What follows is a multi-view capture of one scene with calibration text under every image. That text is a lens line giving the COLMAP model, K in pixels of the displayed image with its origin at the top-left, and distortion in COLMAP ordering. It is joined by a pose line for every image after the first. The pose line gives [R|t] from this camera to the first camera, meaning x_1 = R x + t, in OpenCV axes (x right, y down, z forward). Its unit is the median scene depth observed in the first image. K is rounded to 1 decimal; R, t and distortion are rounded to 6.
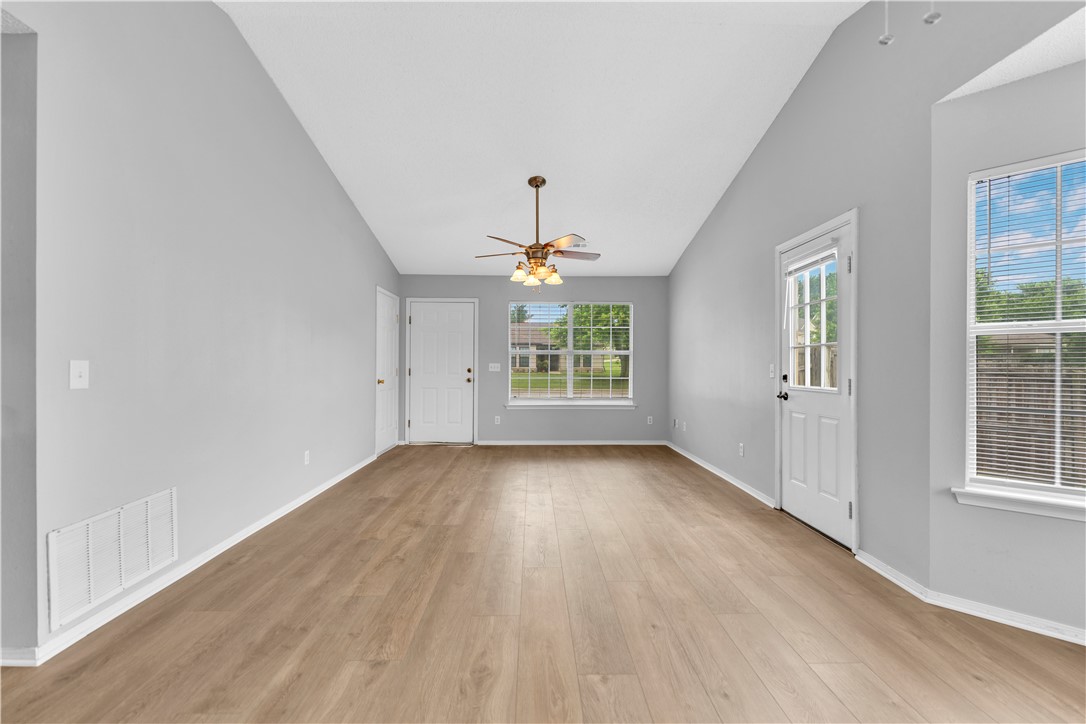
lens RADIAL K [[456.6, 0, 541.5], [0, 456.6, 365.6], [0, 0, 1]] dist [-0.001425, -0.000159]
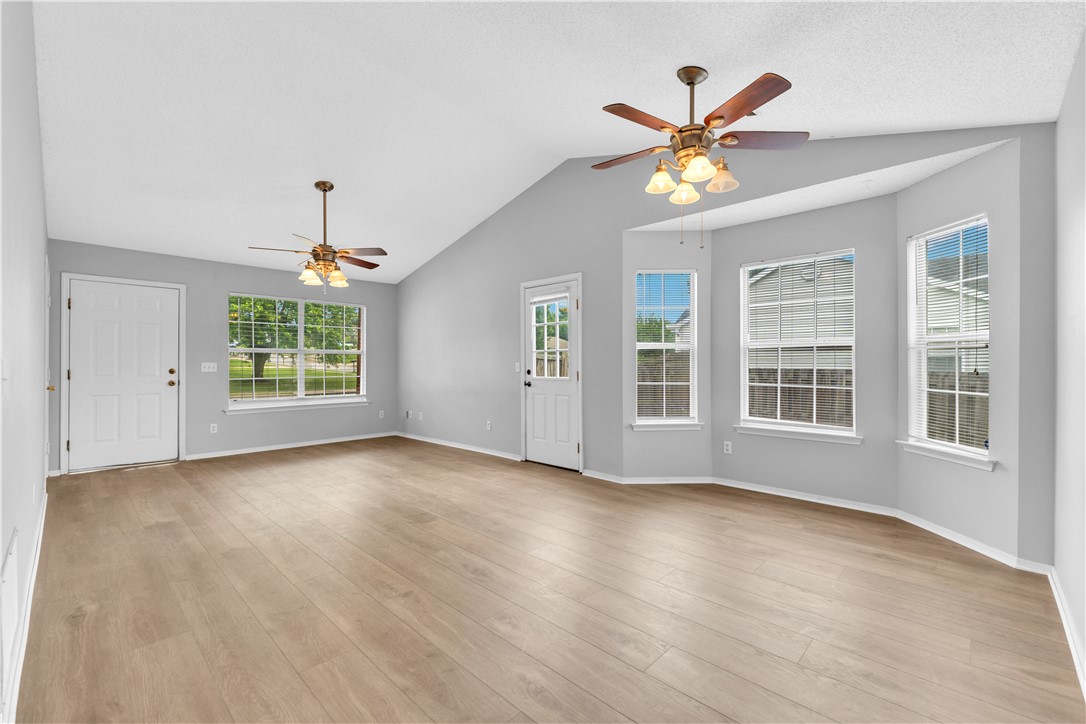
lens RADIAL K [[456.6, 0, 541.5], [0, 456.6, 365.6], [0, 0, 1]] dist [-0.001425, -0.000159]
pose [[0.711094, -0.005827, 0.703073, -0.499296], [0.004621, 0.999983, 0.003614, 0.000779], [-0.703082, 0.000679, 0.711109, -0.096437]]
